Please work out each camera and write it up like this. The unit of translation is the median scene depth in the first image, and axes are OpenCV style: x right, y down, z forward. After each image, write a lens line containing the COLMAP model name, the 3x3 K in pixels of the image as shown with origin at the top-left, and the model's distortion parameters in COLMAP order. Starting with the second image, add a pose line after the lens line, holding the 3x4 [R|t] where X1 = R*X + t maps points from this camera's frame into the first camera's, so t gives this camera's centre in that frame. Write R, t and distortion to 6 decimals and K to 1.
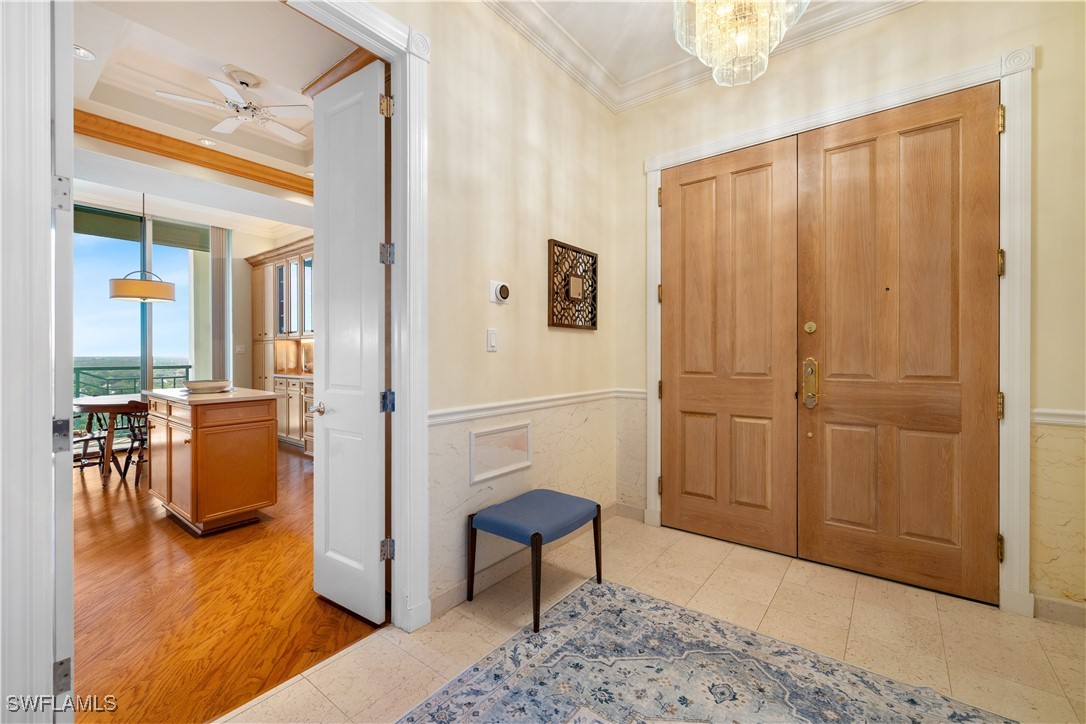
lens RADIAL K [[457.0, 0, 549.9], [0, 457.0, 358.3], [0, 0, 1]] dist [-0.002565, 0.000864]
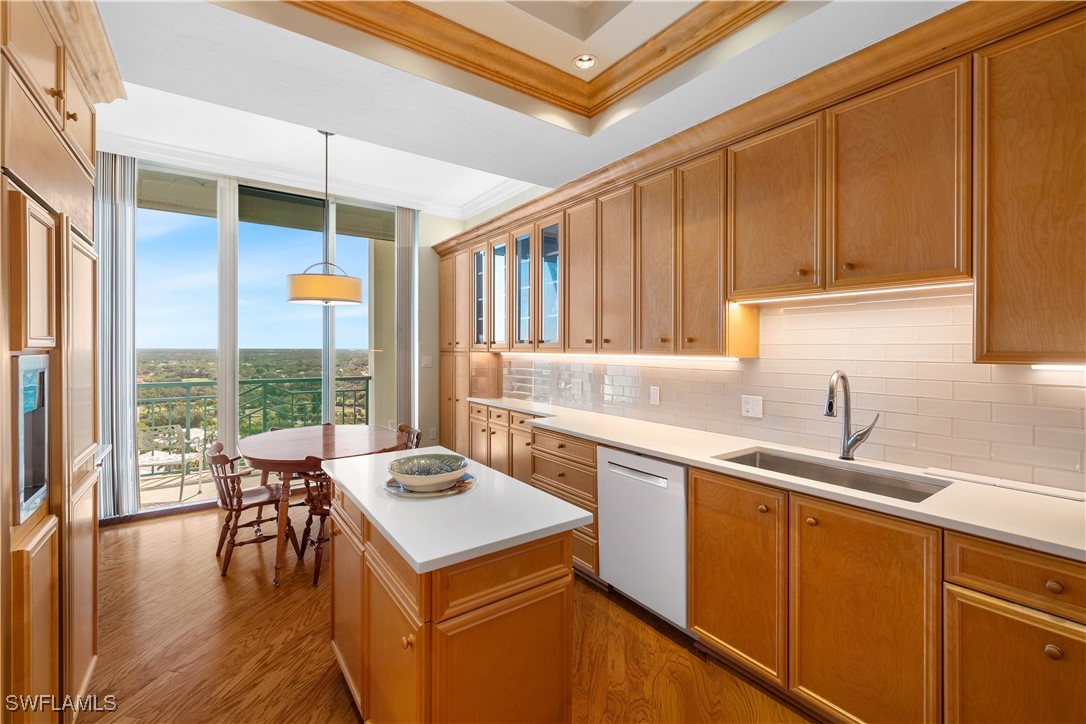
lens RADIAL K [[457.0, 0, 536.8], [0, 457.0, 353.9], [0, 0, 1]] dist [-0.002565, 0.000864]
pose [[0.956324, 0.008769, -0.292177, -0.286875], [-0.007388, 0.999956, 0.005829, -0.043000], [0.292215, -0.003416, 0.956347, 0.324343]]
